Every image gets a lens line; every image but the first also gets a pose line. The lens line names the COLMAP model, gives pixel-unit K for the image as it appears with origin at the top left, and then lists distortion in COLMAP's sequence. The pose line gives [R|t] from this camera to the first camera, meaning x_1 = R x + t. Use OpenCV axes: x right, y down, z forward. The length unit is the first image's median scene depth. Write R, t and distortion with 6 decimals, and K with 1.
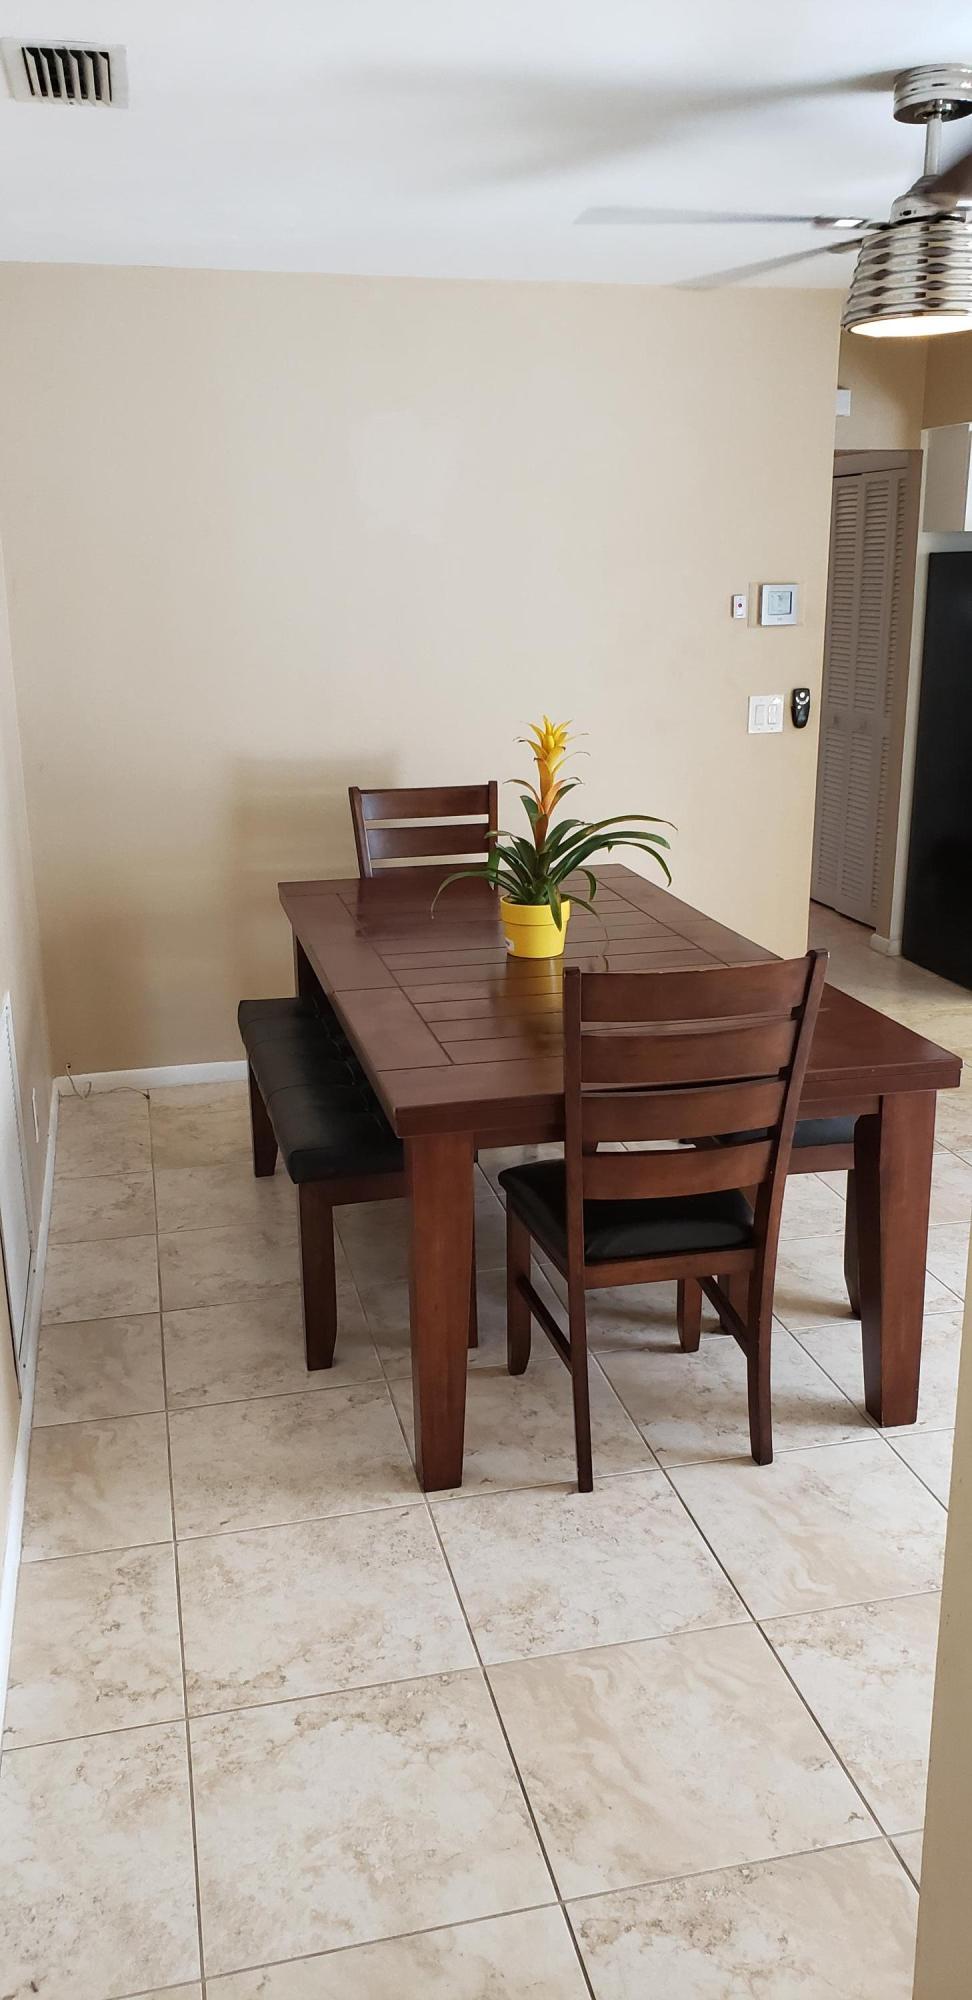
lens RADIAL K [[1556.4, 0, 486.0], [0, 1556.4, 1000.0], [0, 0, 1]] dist [0.226553, -0.303187]
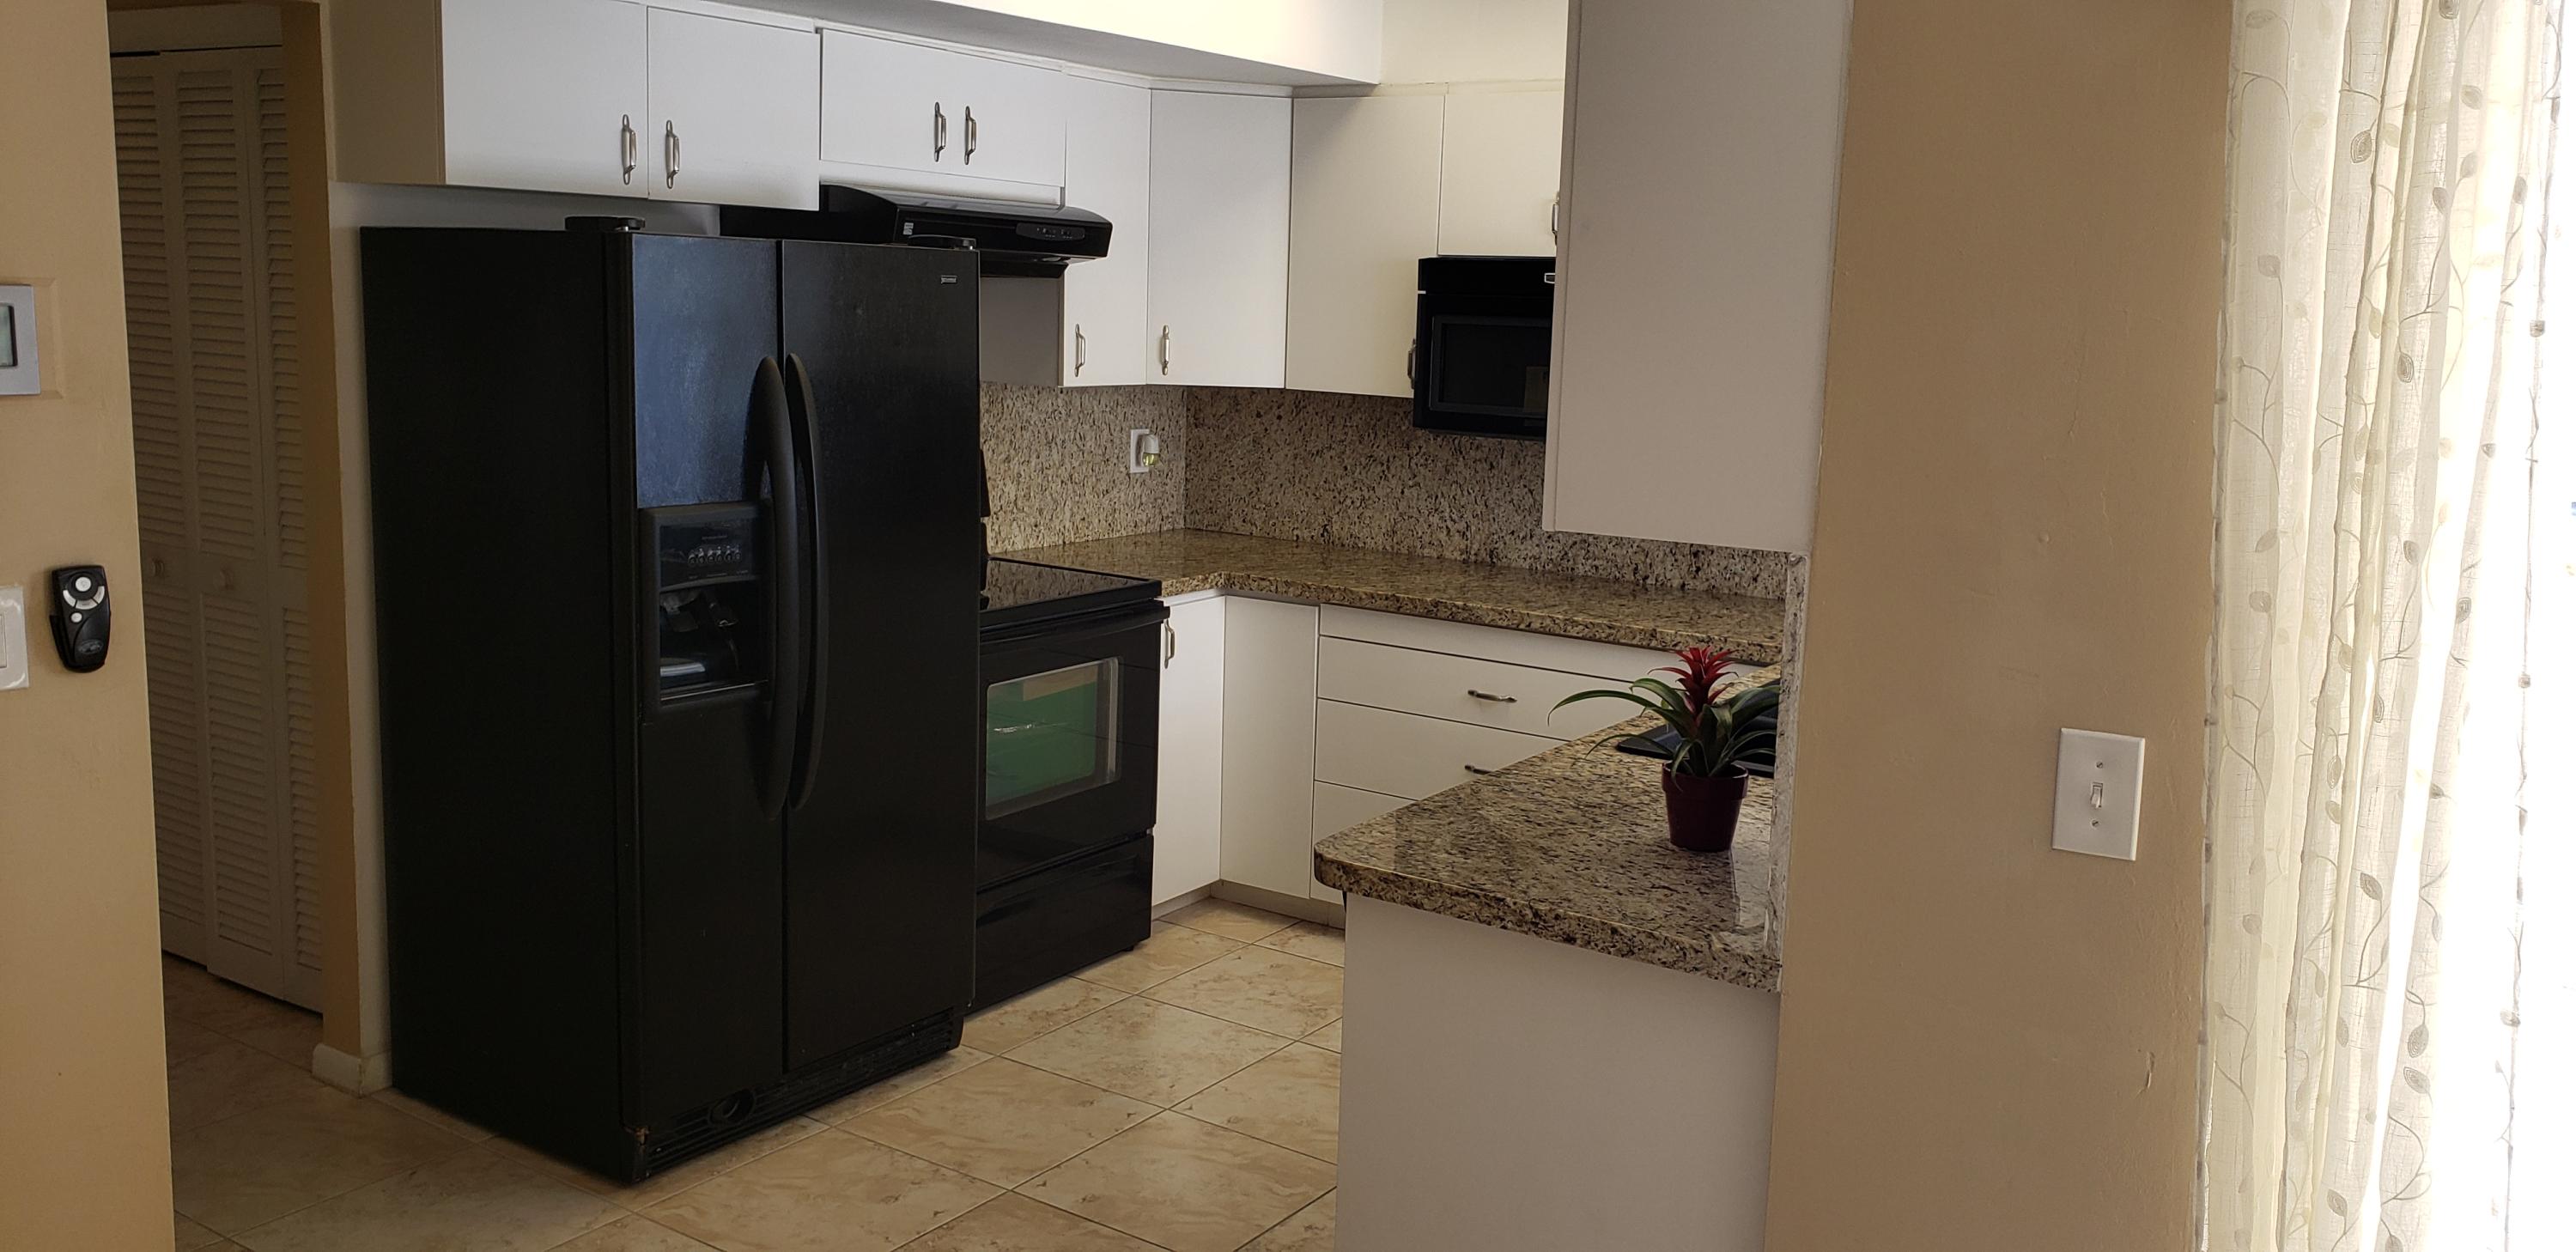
lens RADIAL K [[2004.6, 0, 1349.2], [0, 2004.6, 616.2], [0, 0, 1]] dist [0.226553, -0.303187]
pose [[0.735851, -0.066973, 0.673824, 0.080008], [0.133417, 0.989930, -0.047307, -0.107487], [-0.663870, 0.124710, 0.737376, 0.401258]]
